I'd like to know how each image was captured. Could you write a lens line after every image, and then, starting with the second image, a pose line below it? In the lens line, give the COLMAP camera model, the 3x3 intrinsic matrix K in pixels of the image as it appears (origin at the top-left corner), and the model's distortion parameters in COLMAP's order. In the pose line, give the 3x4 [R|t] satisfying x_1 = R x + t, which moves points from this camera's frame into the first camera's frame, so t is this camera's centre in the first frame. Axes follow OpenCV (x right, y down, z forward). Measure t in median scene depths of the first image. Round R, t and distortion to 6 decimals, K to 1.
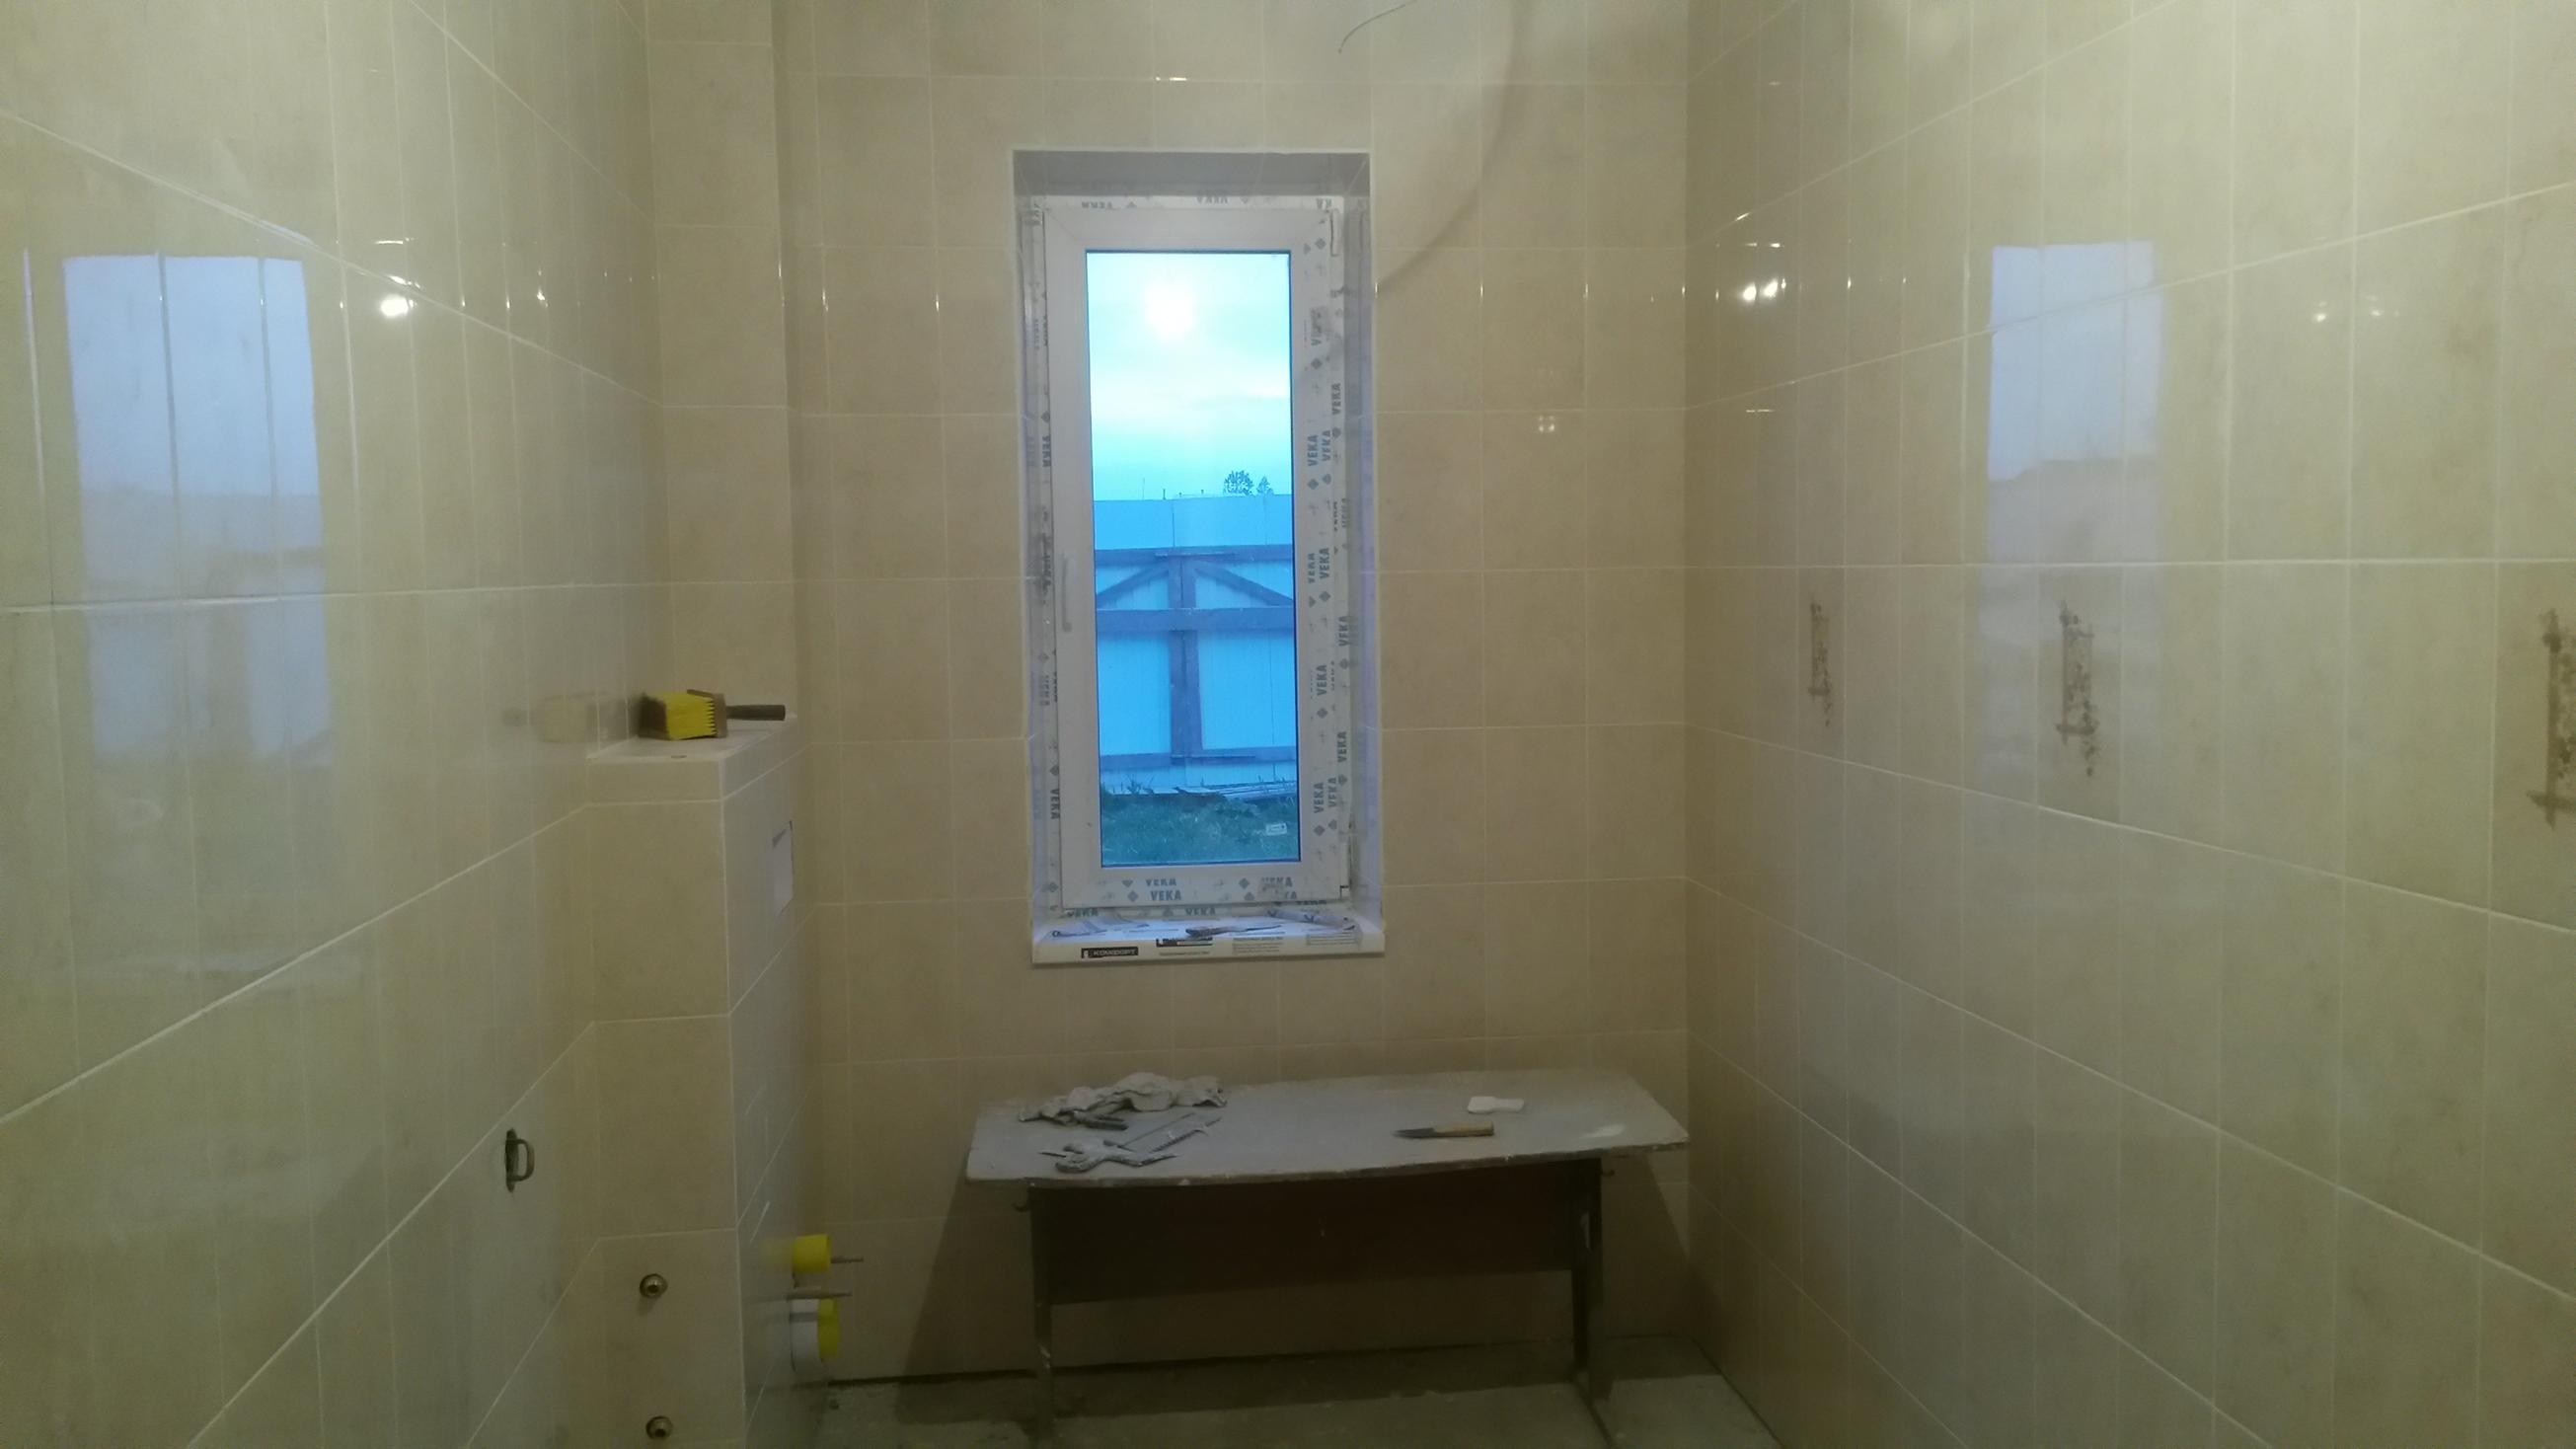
lens RADIAL K [[2112.2, 0, 1288.0], [0, 2112.2, 724.5], [0, 0, 1]] dist [0.130533, -0.166518]
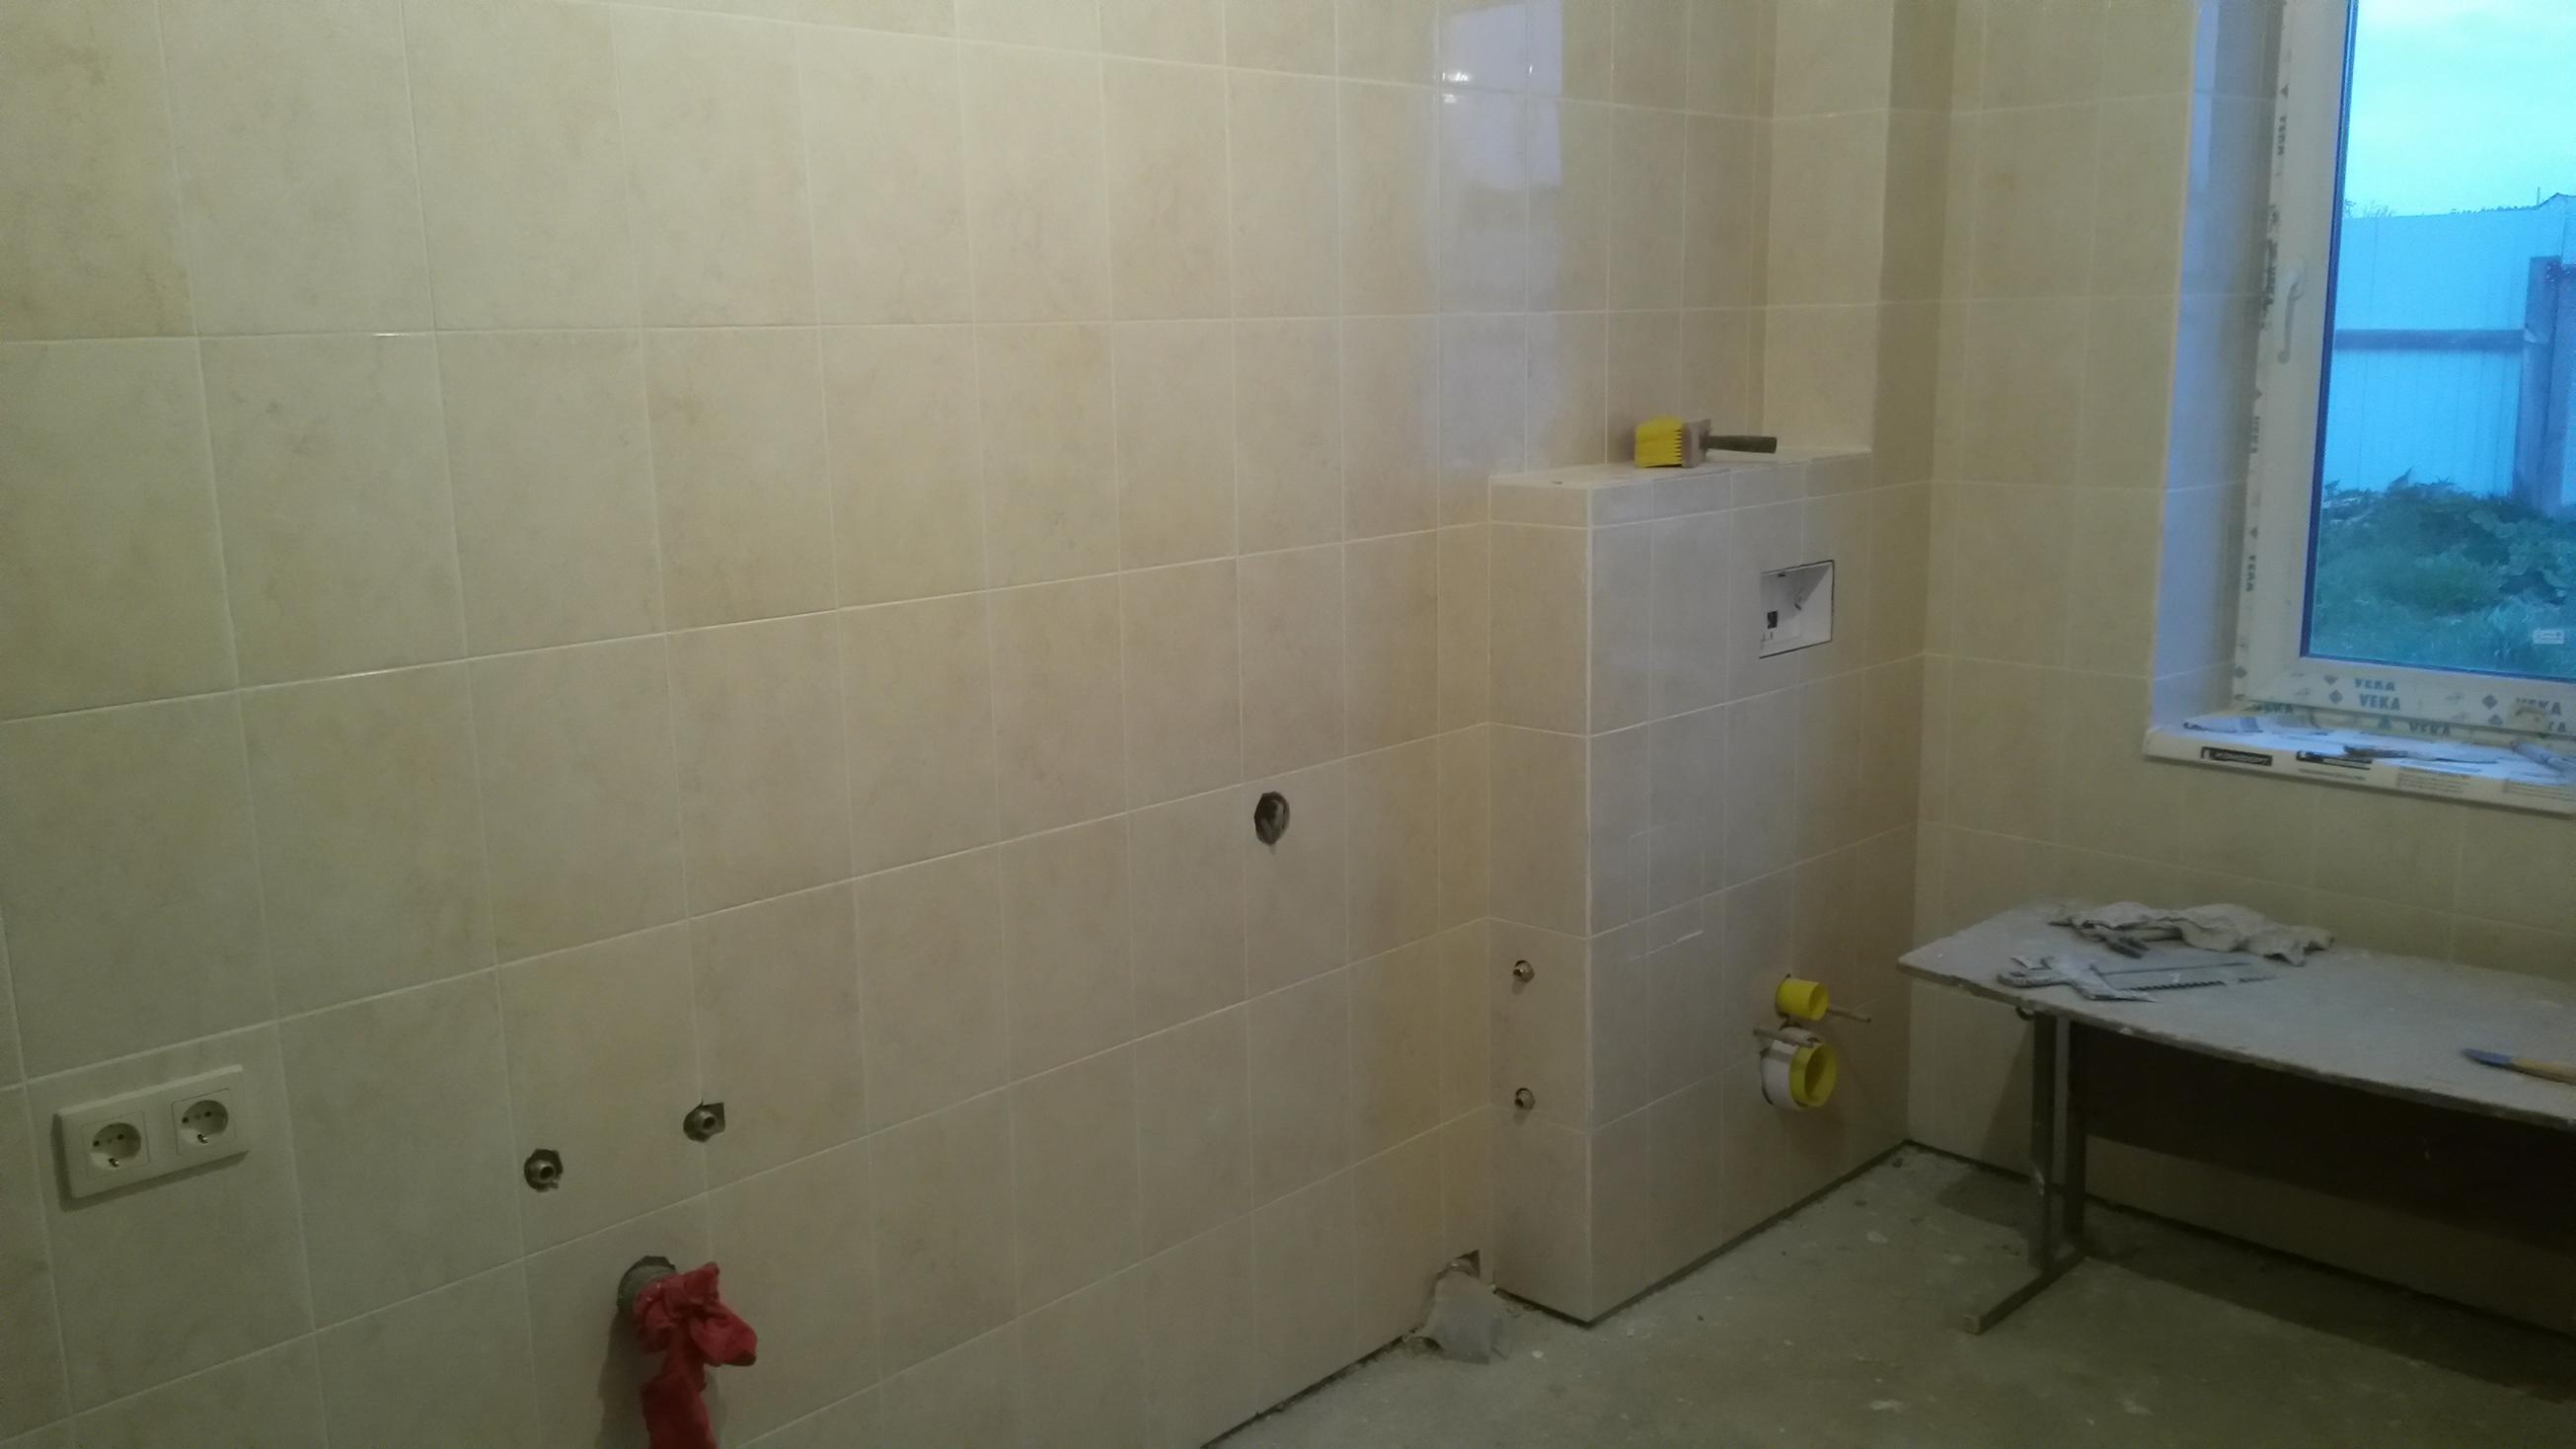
lens RADIAL K [[2112.2, 0, 1288.0], [0, 2112.2, 724.5], [0, 0, 1]] dist [0.130533, -0.166518]
pose [[0.628256, 0.156329, -0.762139, 0.323526], [-0.052038, 0.985854, 0.159321, -0.019746], [0.776264, -0.060434, 0.627504, 0.185824]]
